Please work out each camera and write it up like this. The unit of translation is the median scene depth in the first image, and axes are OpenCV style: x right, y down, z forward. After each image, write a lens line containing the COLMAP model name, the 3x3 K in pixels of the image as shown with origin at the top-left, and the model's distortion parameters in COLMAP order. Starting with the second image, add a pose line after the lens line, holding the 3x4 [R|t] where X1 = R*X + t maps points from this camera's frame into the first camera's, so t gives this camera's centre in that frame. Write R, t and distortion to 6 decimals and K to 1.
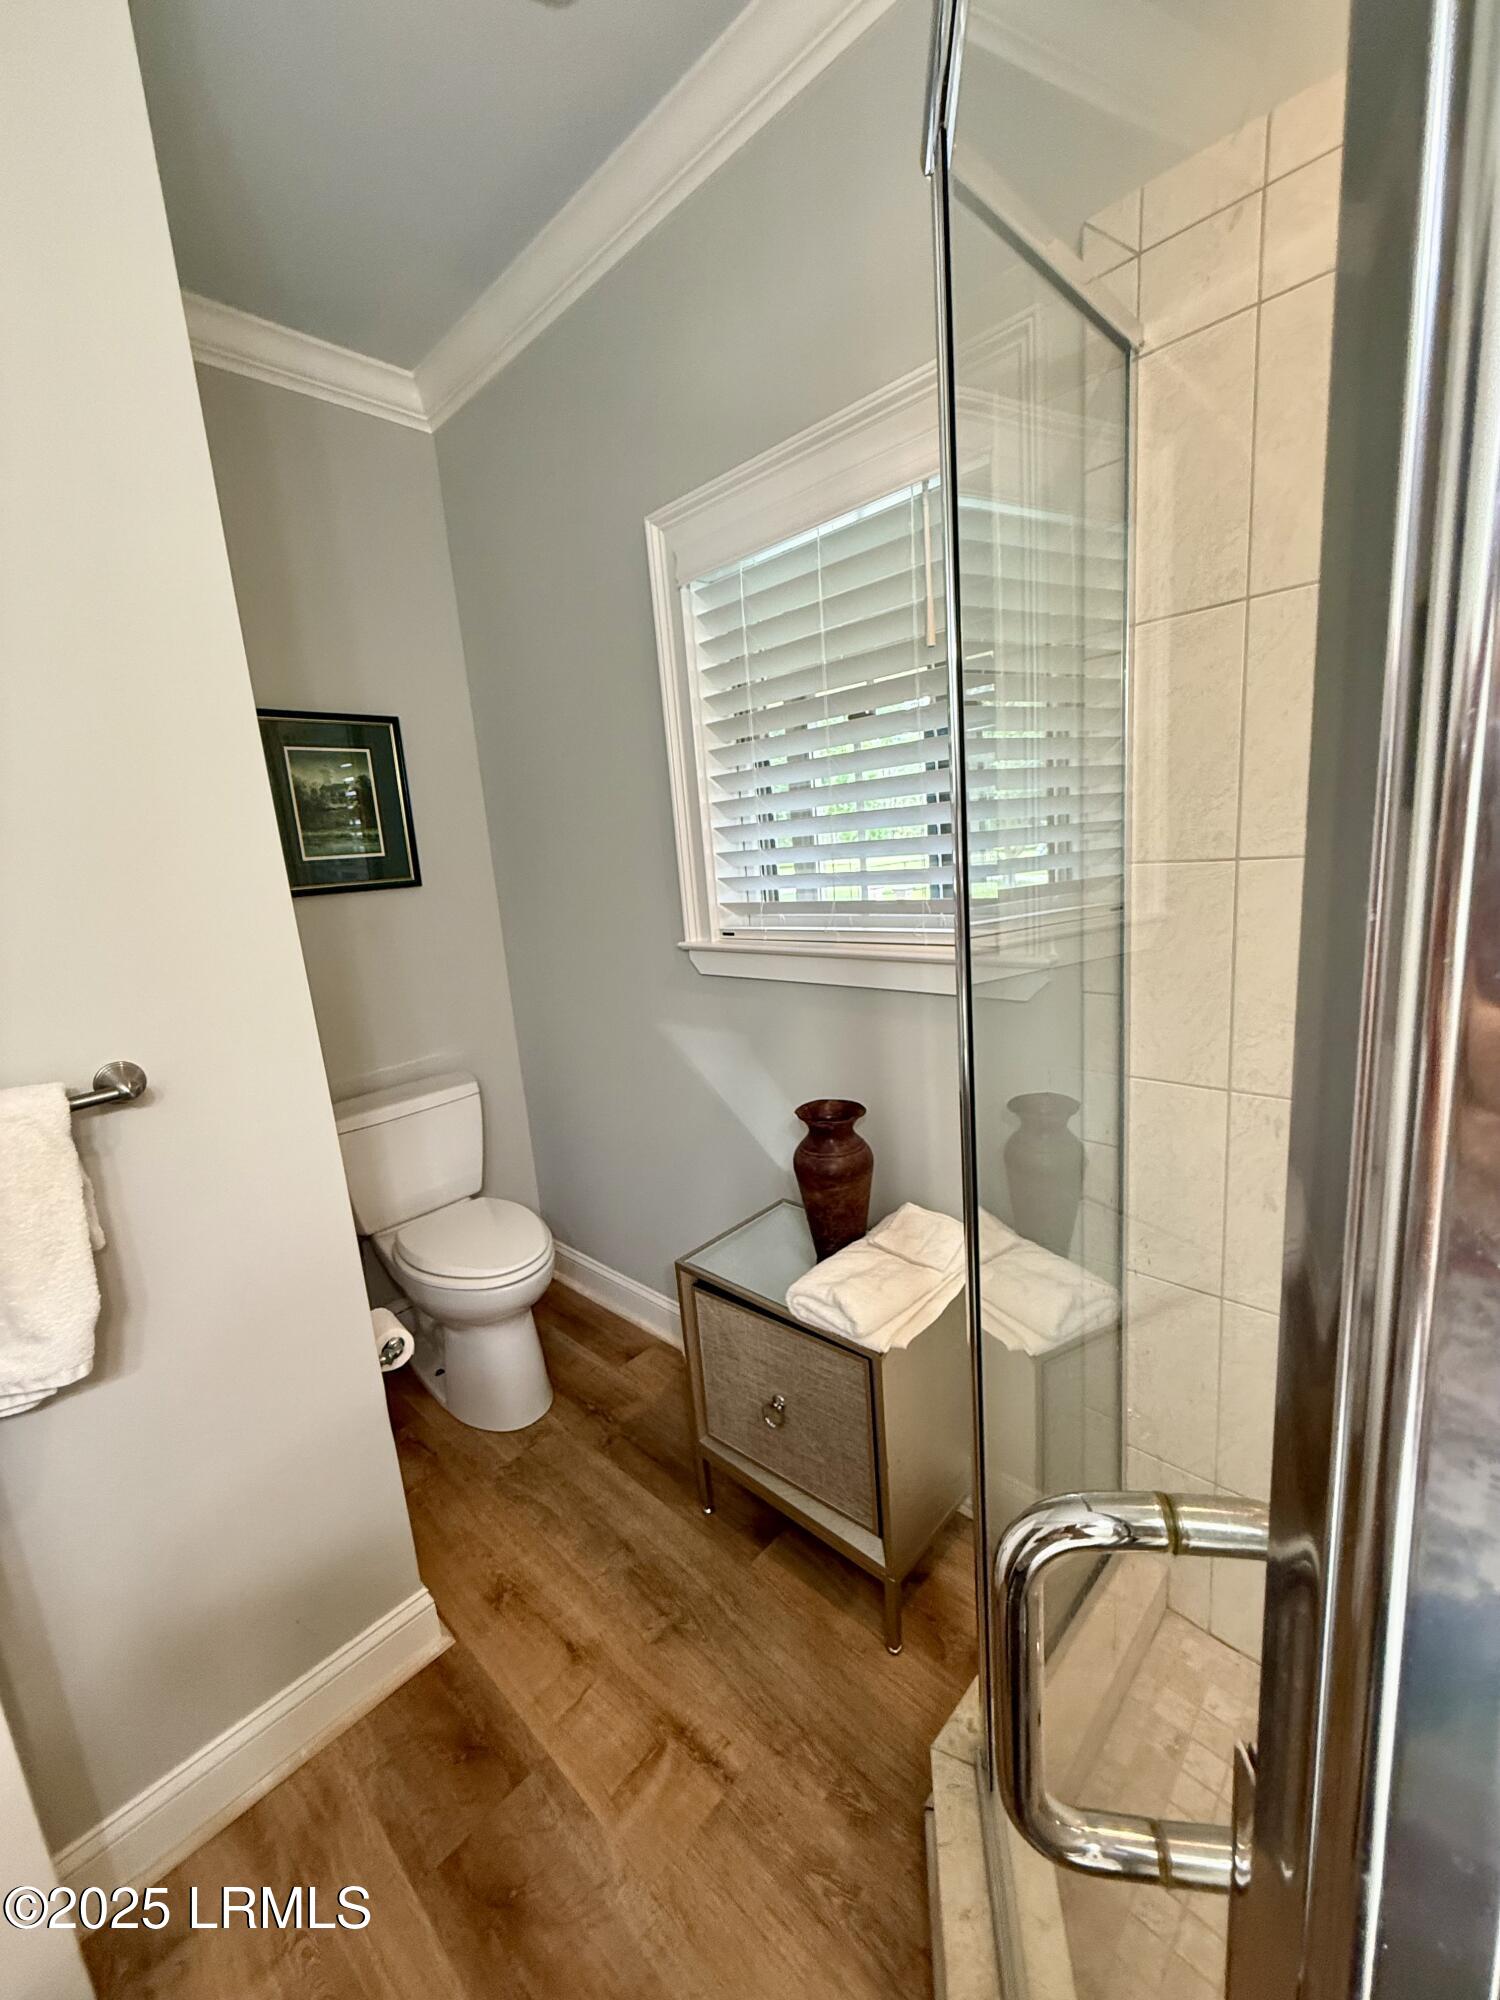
lens RADIAL K [[797.5, 0, 756.8], [0, 797.5, 1000.2], [0, 0, 1]] dist [-0.001777, 0.000195]
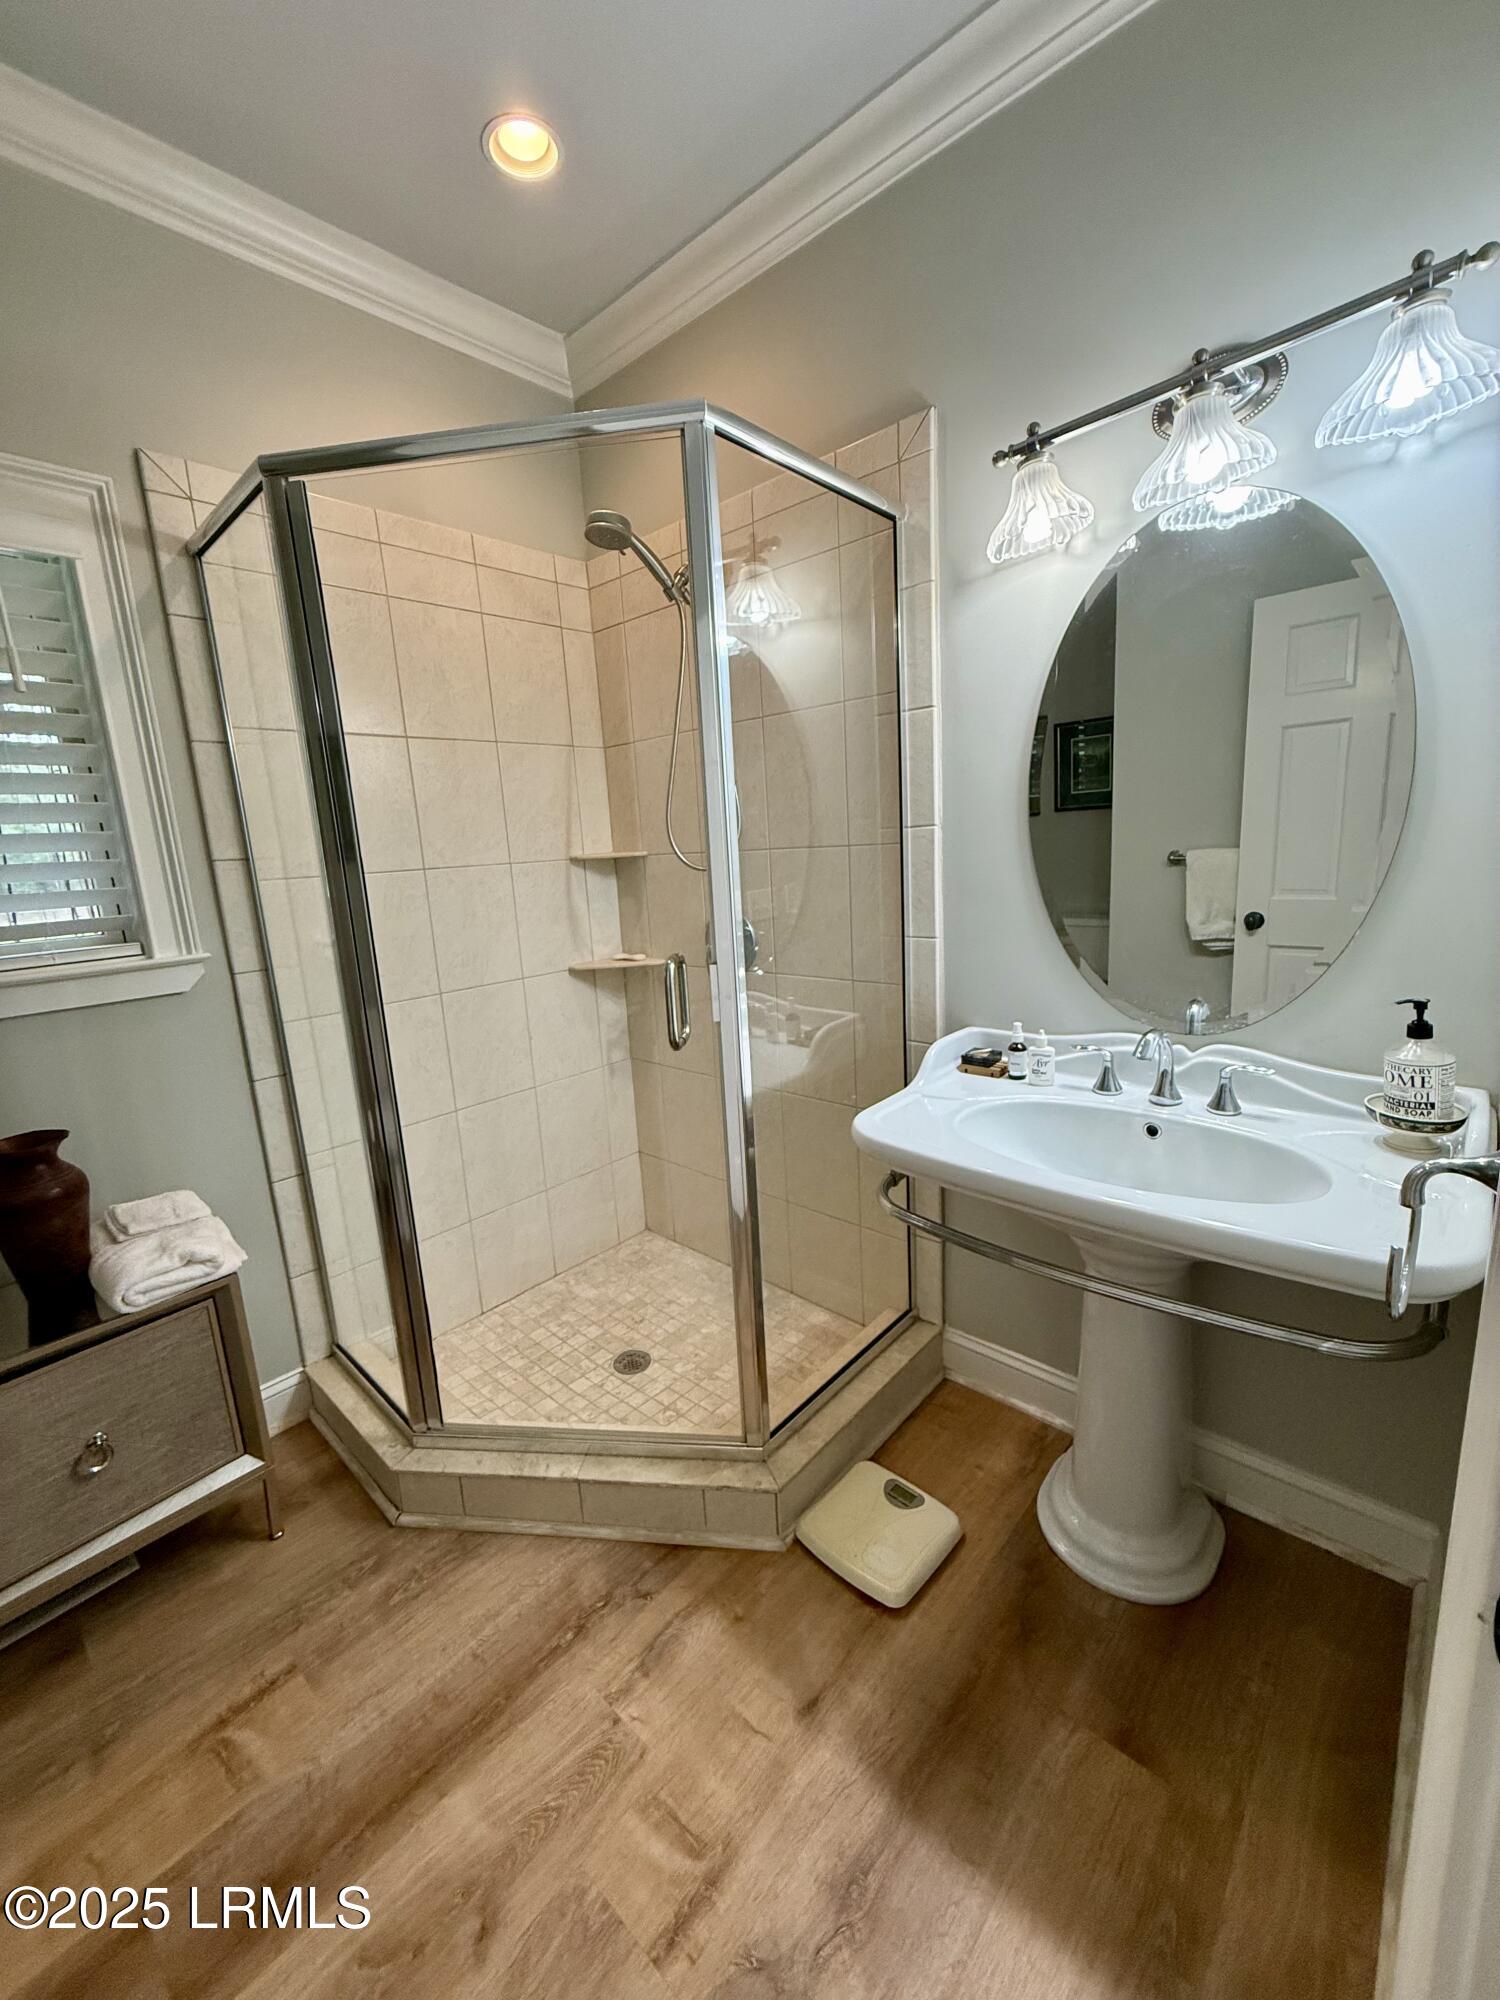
lens RADIAL K [[797.5, 0, 756.8], [0, 797.5, 1000.2], [0, 0, 1]] dist [-0.001777, 0.000195]
pose [[-0.031907, -0.118708, 0.992416, -0.951885], [0.242429, 0.962353, 0.122906, 0.078347], [-0.969644, 0.244512, -0.001928, 0.118243]]
